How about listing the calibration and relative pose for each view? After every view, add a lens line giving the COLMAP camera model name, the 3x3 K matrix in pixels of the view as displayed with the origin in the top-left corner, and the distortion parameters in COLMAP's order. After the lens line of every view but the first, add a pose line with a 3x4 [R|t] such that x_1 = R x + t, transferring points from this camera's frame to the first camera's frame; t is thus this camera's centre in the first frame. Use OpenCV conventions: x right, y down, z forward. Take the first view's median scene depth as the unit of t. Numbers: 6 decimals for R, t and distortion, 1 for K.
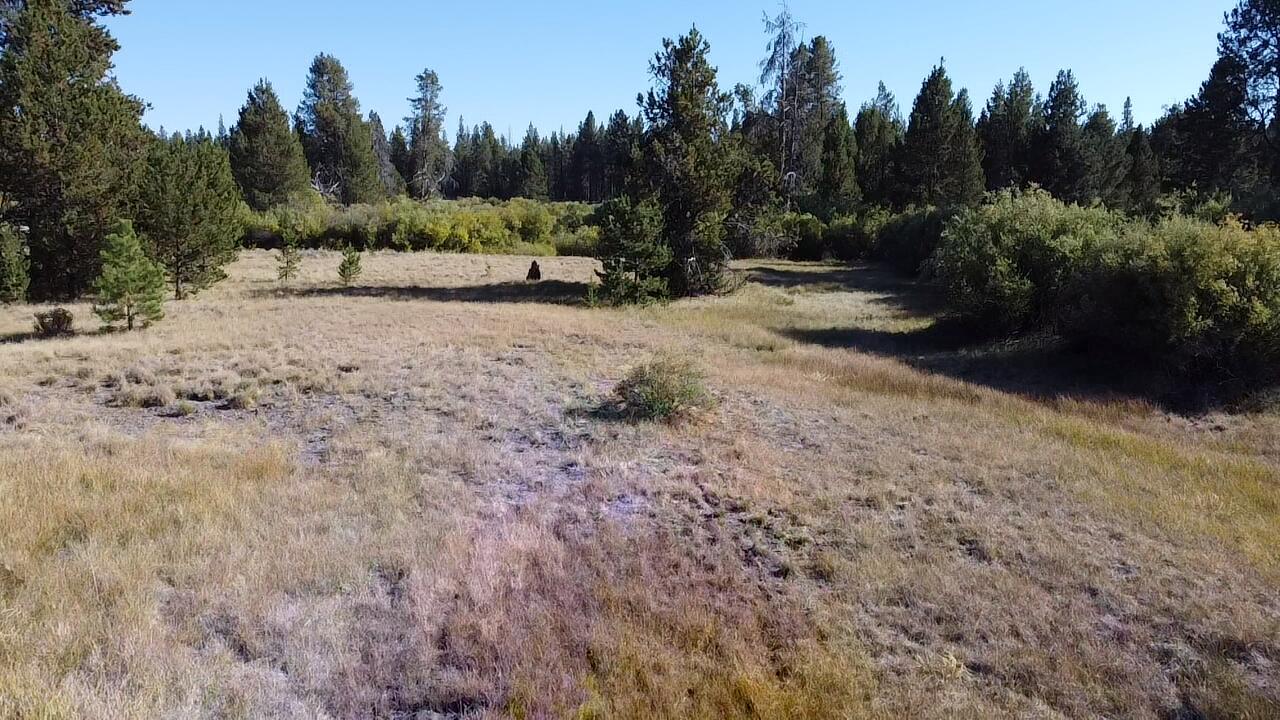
lens RADIAL K [[965.3, 0, 624.5], [0, 965.3, 365.8], [0, 0, 1]] dist [-0.011903, 0.008221]
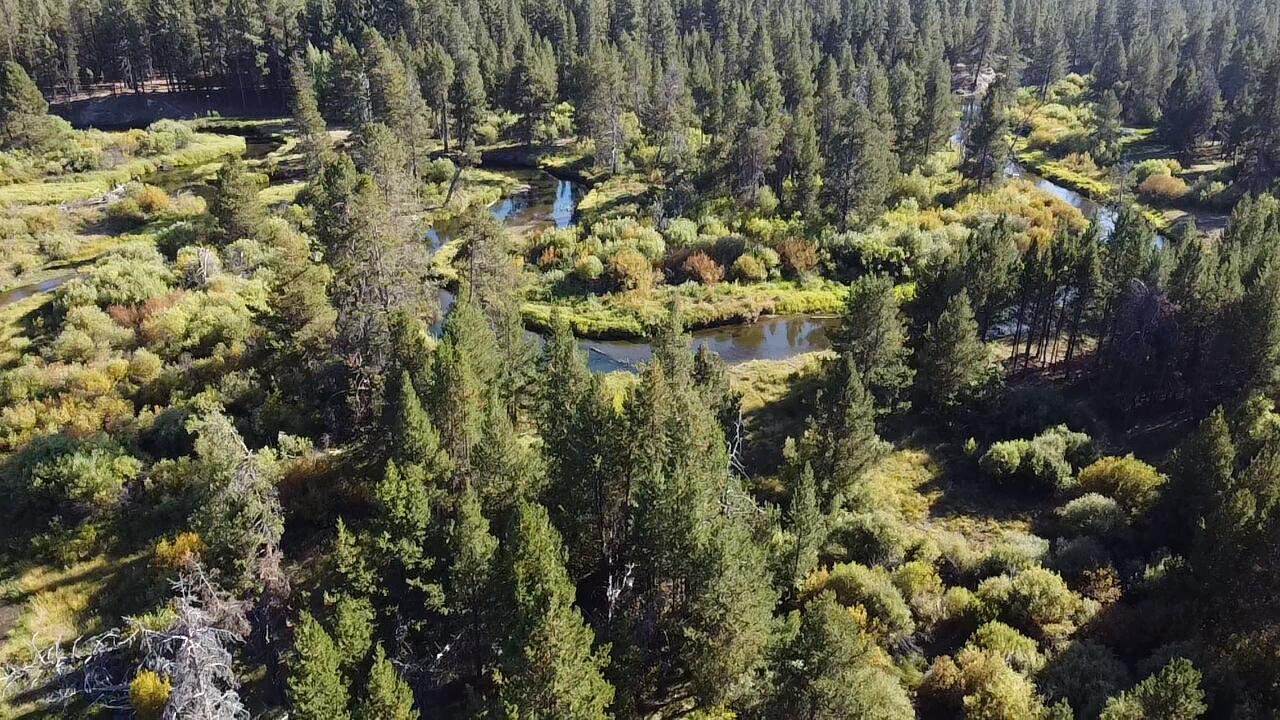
lens RADIAL K [[965.3, 0, 634.0], [0, 965.3, 355.9], [0, 0, 1]] dist [-0.011903, 0.008221]
pose [[0.937828, -0.132742, 0.320714, 0.209870], [0.048737, 0.965190, 0.256971, -0.521100], [-0.343661, -0.225364, 0.911652, 0.514739]]
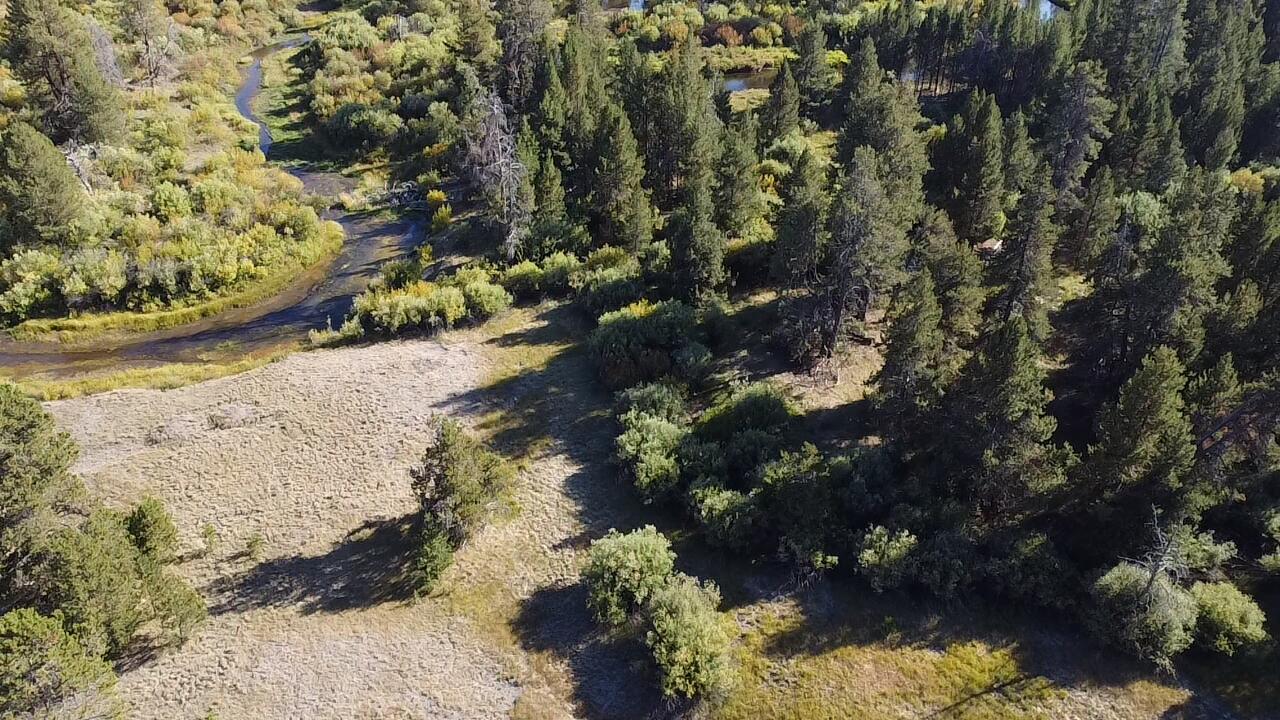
lens RADIAL K [[965.3, 0, 630.5], [0, 965.3, 359.3], [0, 0, 1]] dist [-0.011903, 0.008221]
pose [[0.963338, -0.148162, 0.223671, 0.006314], [0.044059, 0.909730, 0.412855, -0.509719], [-0.264650, -0.387864, 0.882905, -0.246302]]
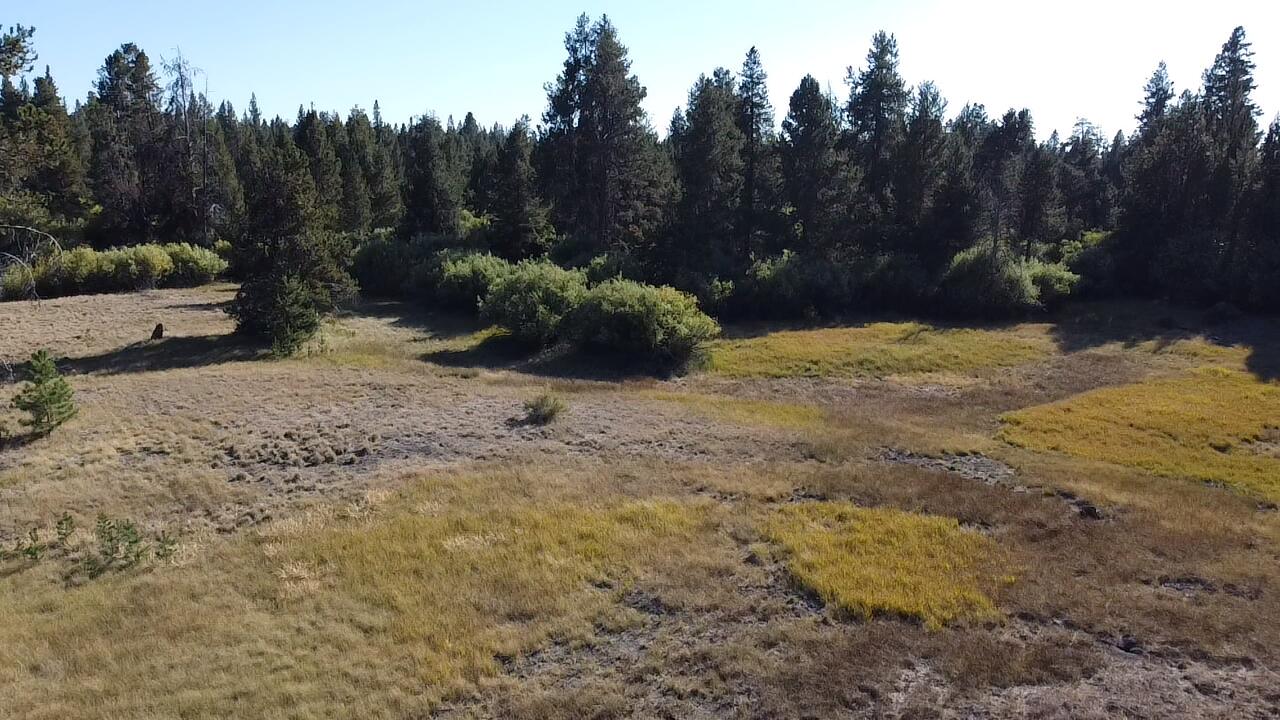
lens RADIAL K [[965.3, 0, 637.7], [0, 965.3, 364.6], [0, 0, 1]] dist [-0.011903, 0.008221]
pose [[0.710522, -0.136535, 0.690302, -0.249566], [0.112859, 0.990407, 0.079729, -0.041853], [-0.694566, 0.021258, 0.719115, -0.141946]]
